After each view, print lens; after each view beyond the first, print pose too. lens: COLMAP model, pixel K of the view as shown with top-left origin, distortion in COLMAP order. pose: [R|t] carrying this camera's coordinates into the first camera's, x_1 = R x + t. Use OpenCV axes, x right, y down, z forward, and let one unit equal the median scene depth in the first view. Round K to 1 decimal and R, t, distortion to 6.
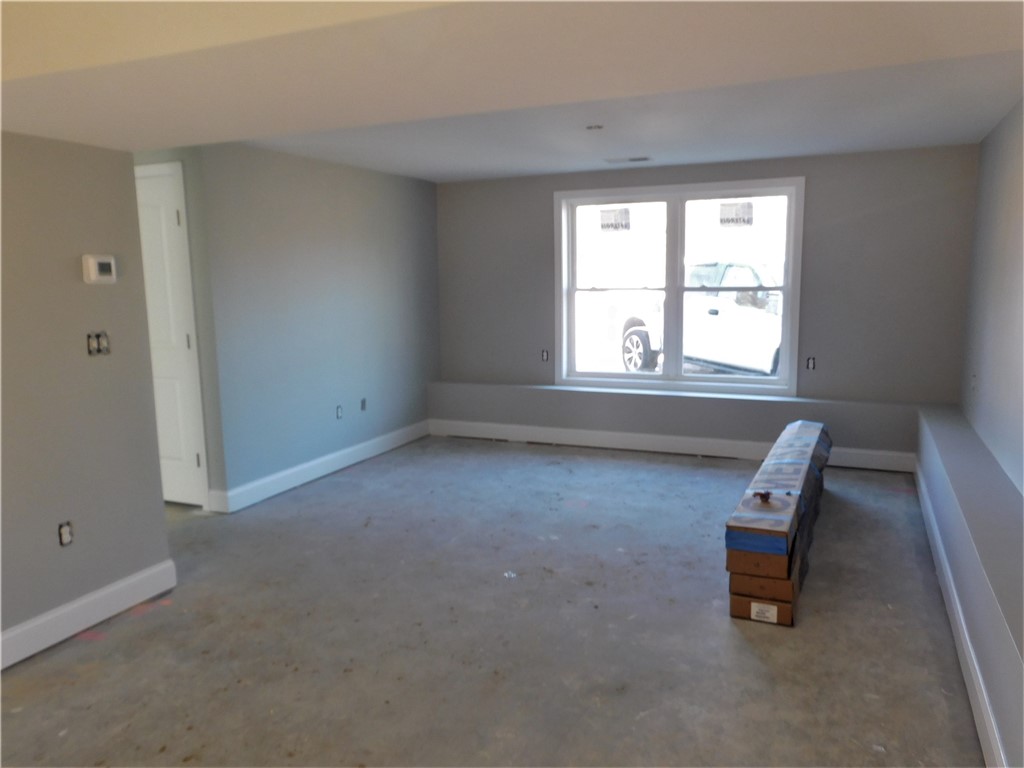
lens RADIAL K [[763.6, 0, 512.0], [0, 763.6, 384.0], [0, 0, 1]] dist [-0.040162, 0.090598]
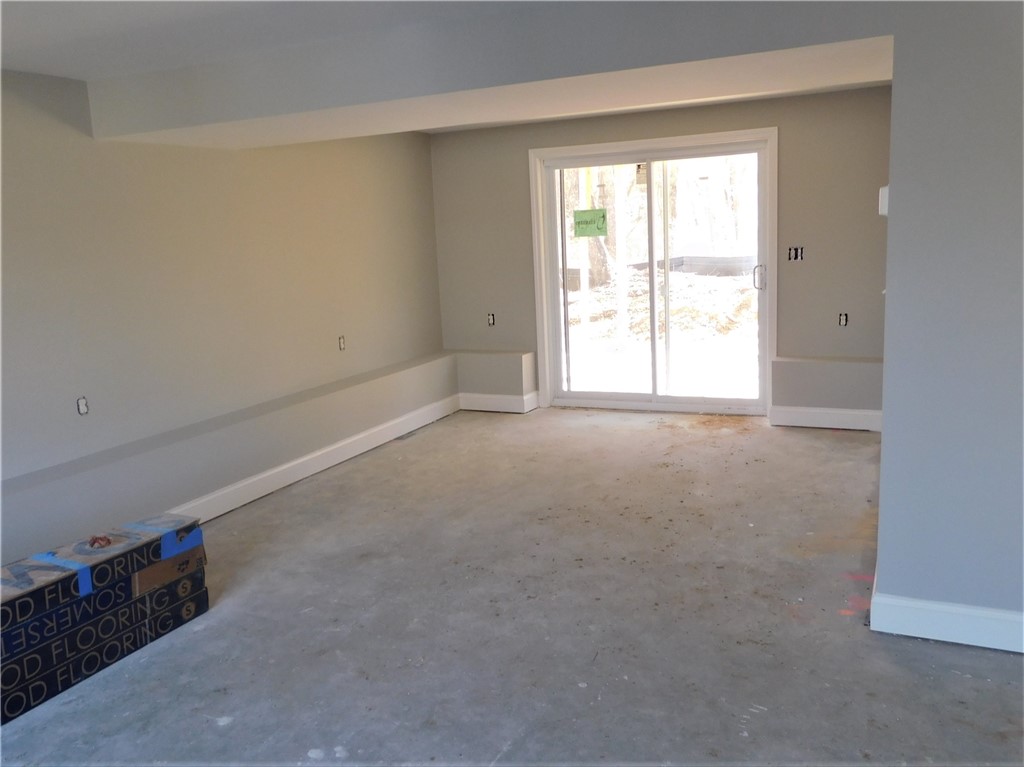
lens RADIAL K [[763.6, 0, 512.0], [0, 763.6, 383.5], [0, 0, 1]] dist [-0.040162, 0.090598]
pose [[-0.997606, 0.065323, 0.022682, -0.150428], [0.069146, 0.939068, 0.336706, -0.285207], [0.000695, 0.337468, -0.941337, 1.964459]]
